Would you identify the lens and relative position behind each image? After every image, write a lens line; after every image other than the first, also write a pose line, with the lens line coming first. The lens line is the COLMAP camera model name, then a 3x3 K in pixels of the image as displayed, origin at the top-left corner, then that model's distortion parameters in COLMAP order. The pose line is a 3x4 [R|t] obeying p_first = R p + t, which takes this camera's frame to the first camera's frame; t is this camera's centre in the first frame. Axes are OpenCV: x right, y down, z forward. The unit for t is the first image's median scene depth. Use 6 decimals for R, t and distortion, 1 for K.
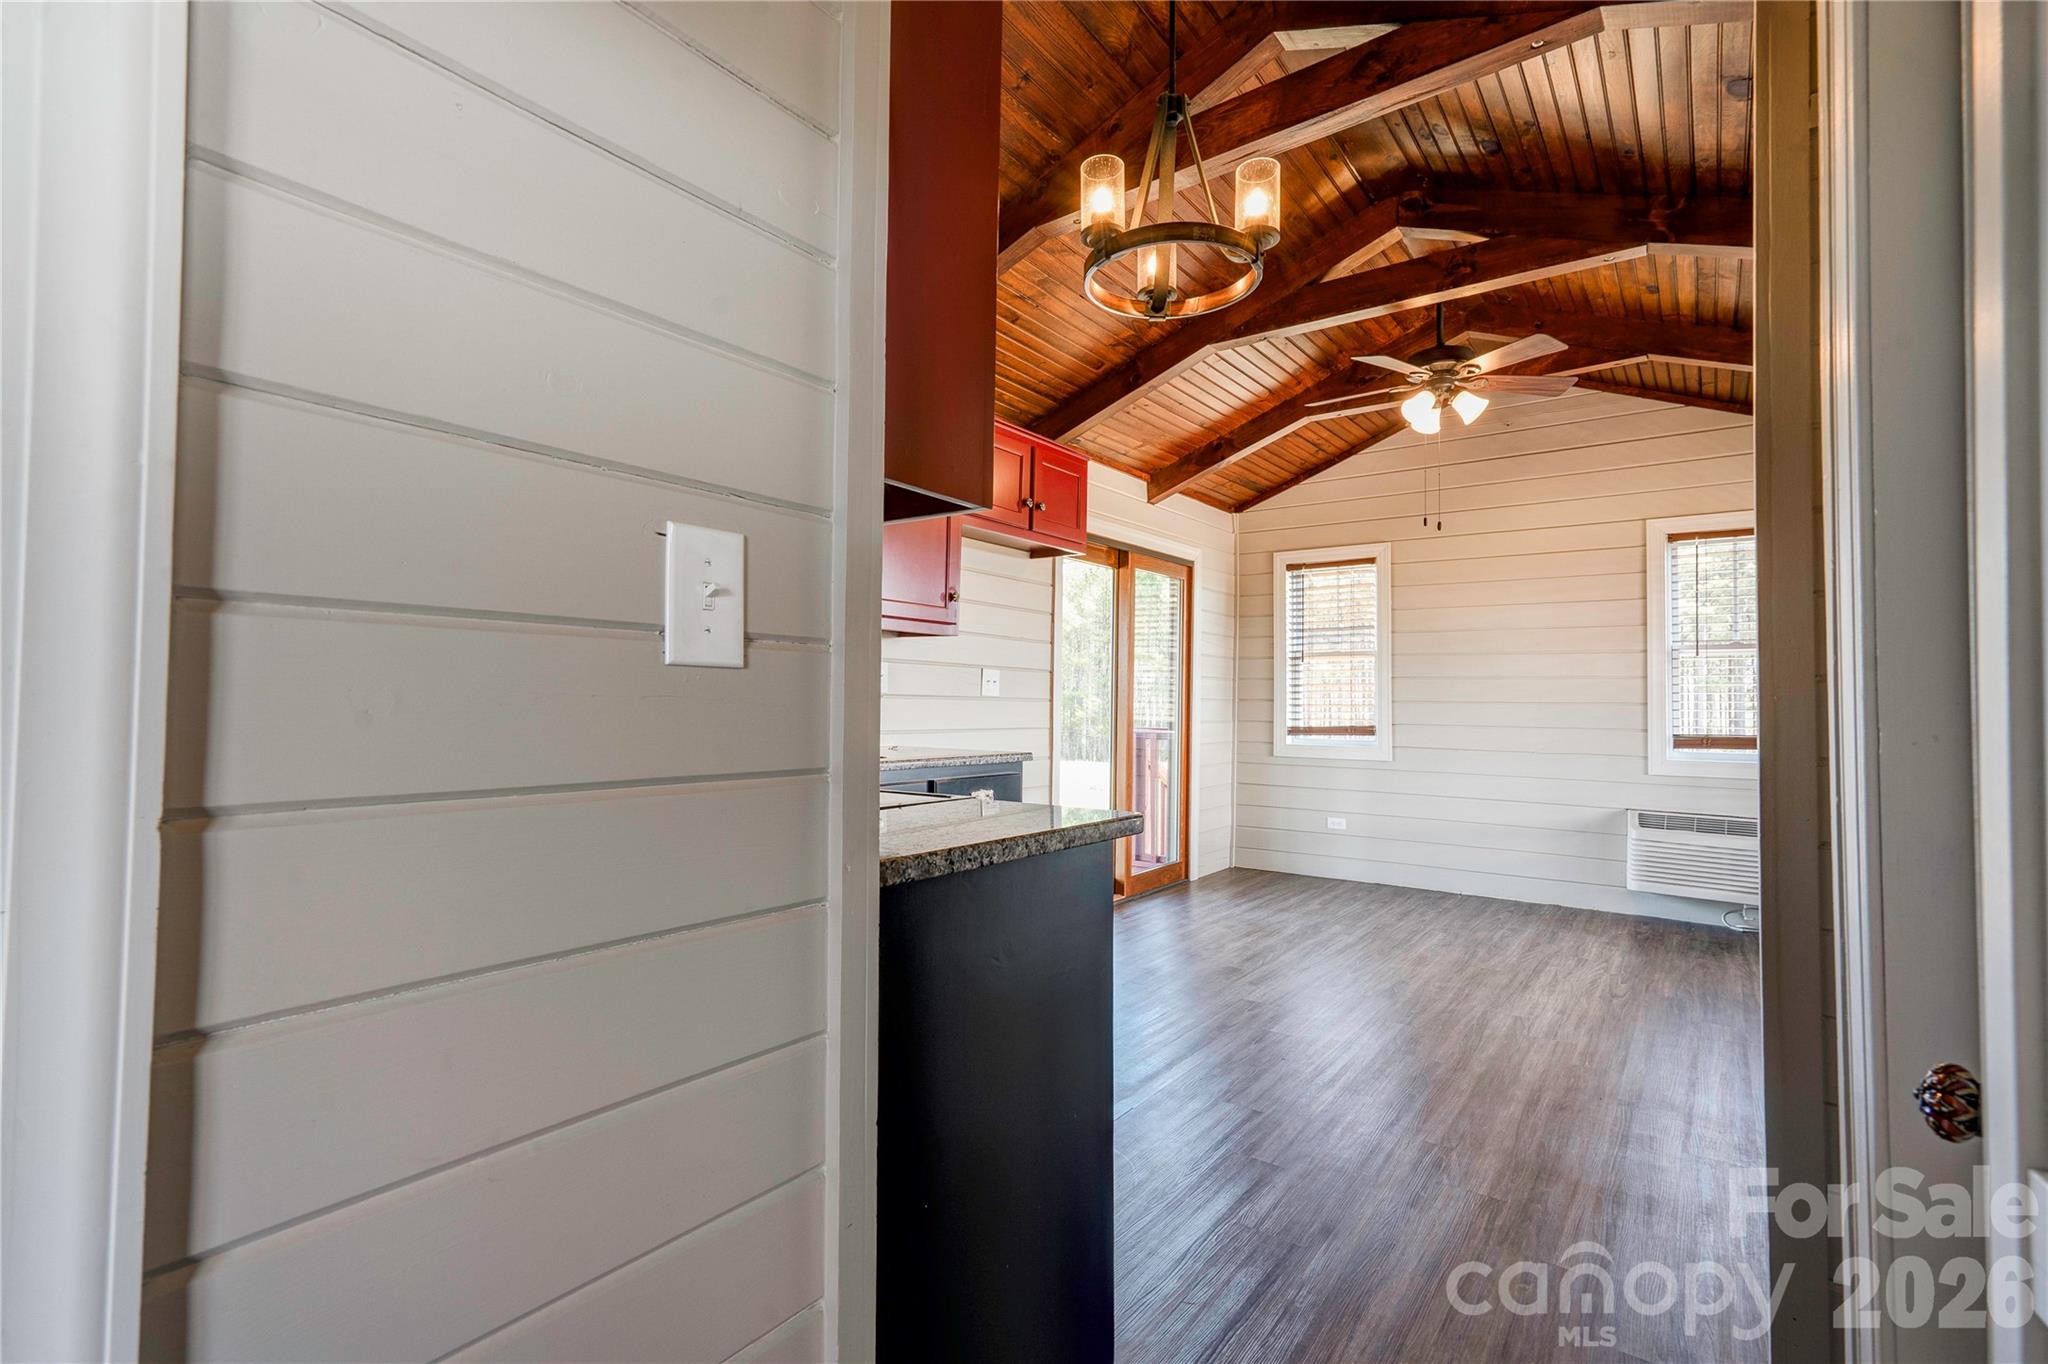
lens RADIAL K [[937.3, 0, 1010.5], [0, 937.3, 675.2], [0, 0, 1]] dist [-0.006346, 0.016169]
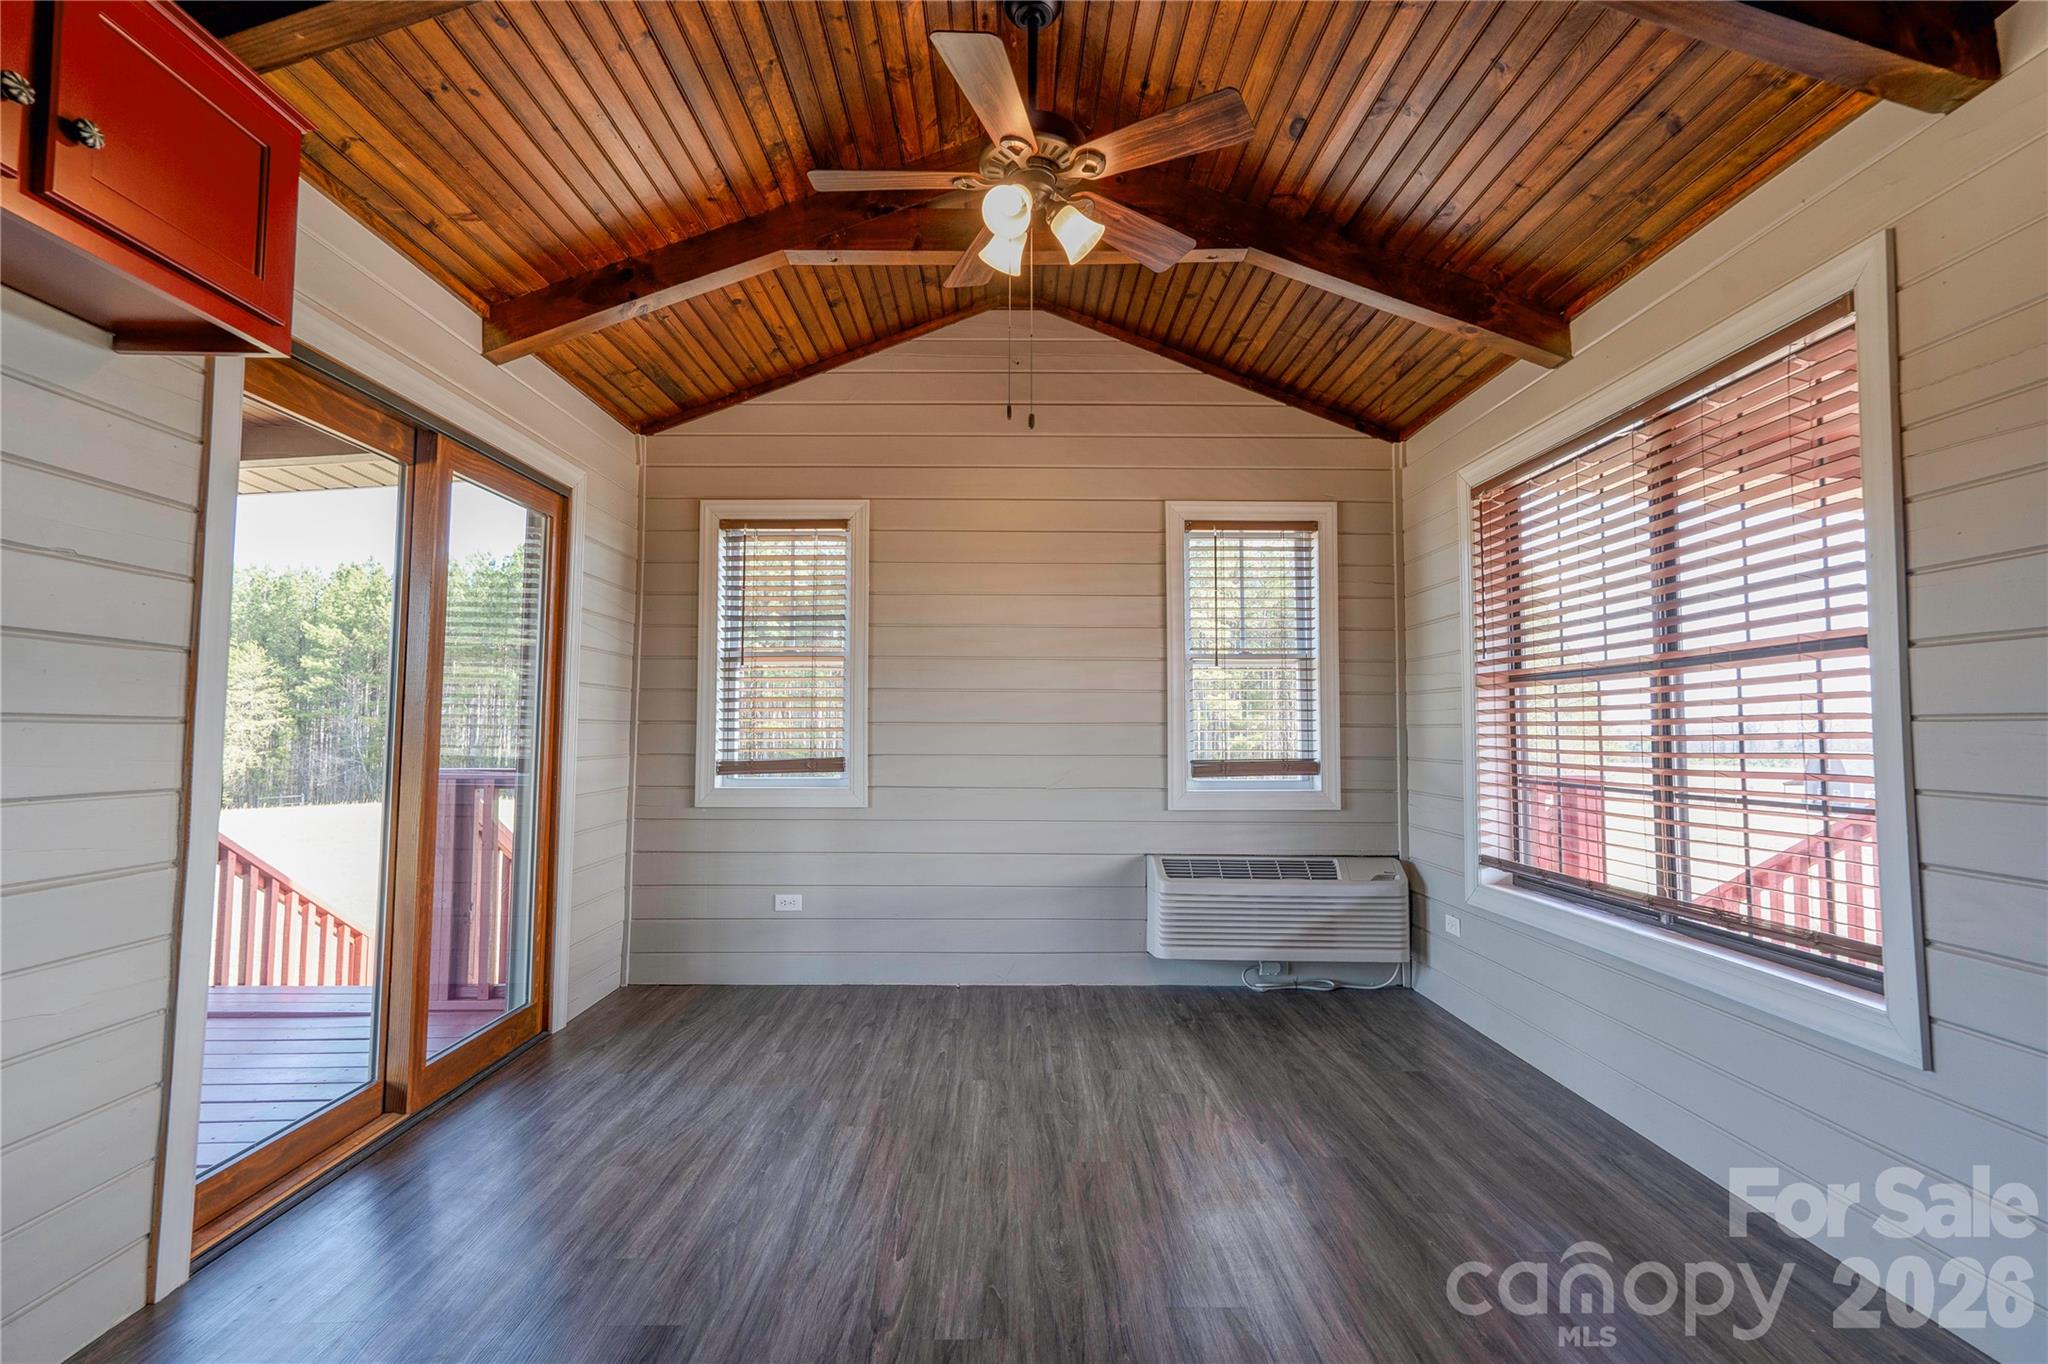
lens RADIAL K [[937.3, 0, 1010.5], [0, 937.3, 675.2], [0, 0, 1]] dist [-0.006346, 0.016169]
pose [[0.800033, 0.025986, 0.599393, 0.066617], [-0.009653, 0.999490, -0.030448, 0.012649], [-0.599878, 0.018574, 0.799876, 0.367278]]
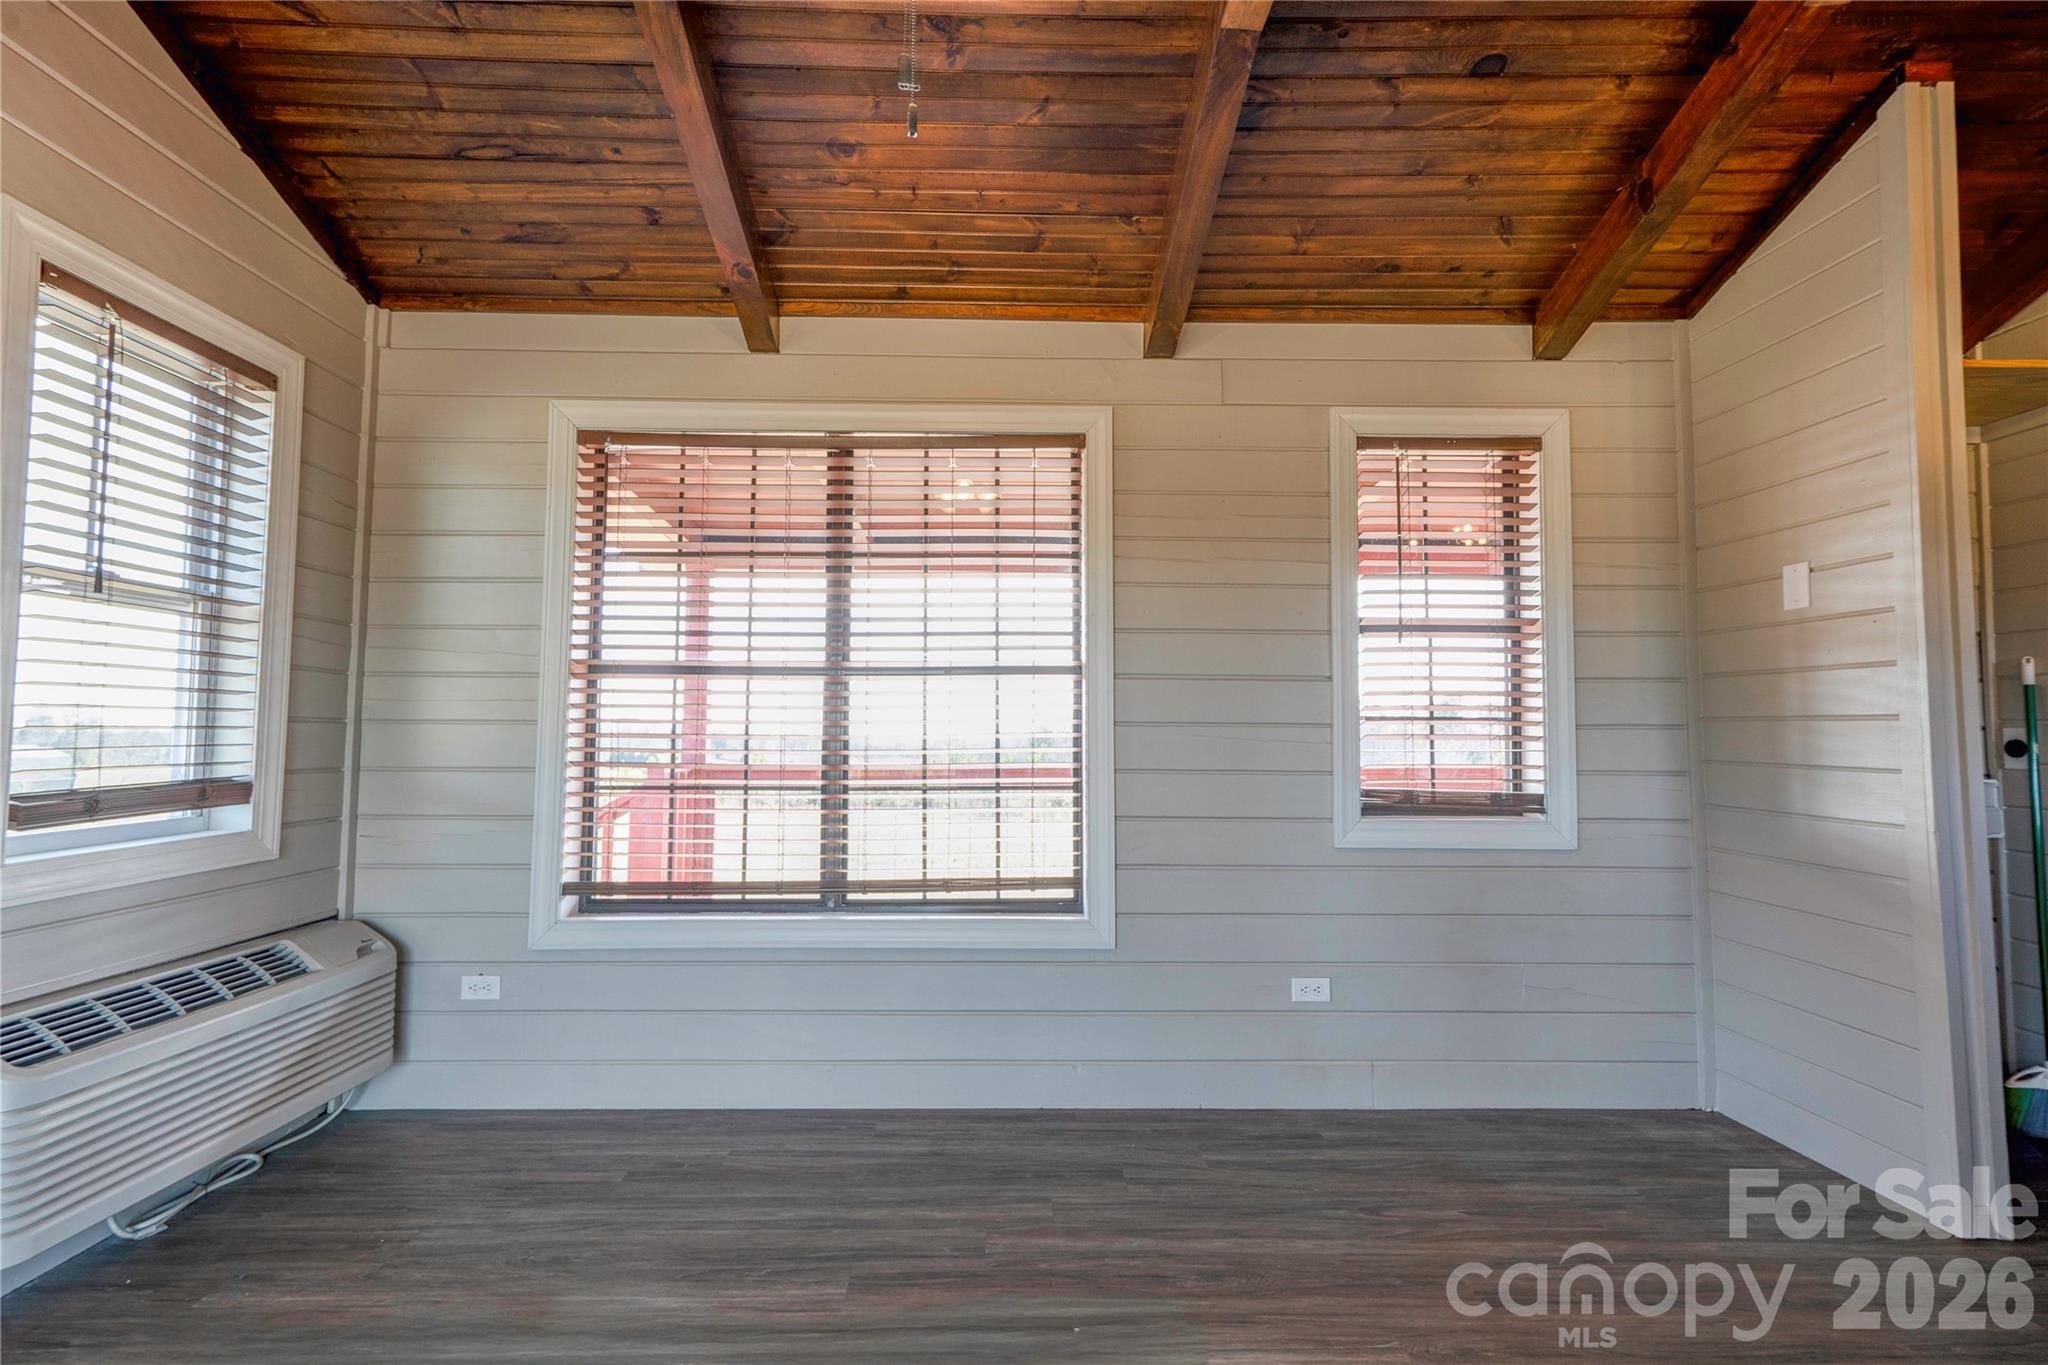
lens RADIAL K [[937.3, 0, 1010.5], [0, 937.3, 675.7], [0, 0, 1]] dist [-0.006346, 0.016169]
pose [[-0.614184, 0.036091, 0.788337, 0.242316], [-0.035344, 0.996693, -0.073166, 0.045410], [-0.788371, -0.072801, -0.610878, 1.328895]]
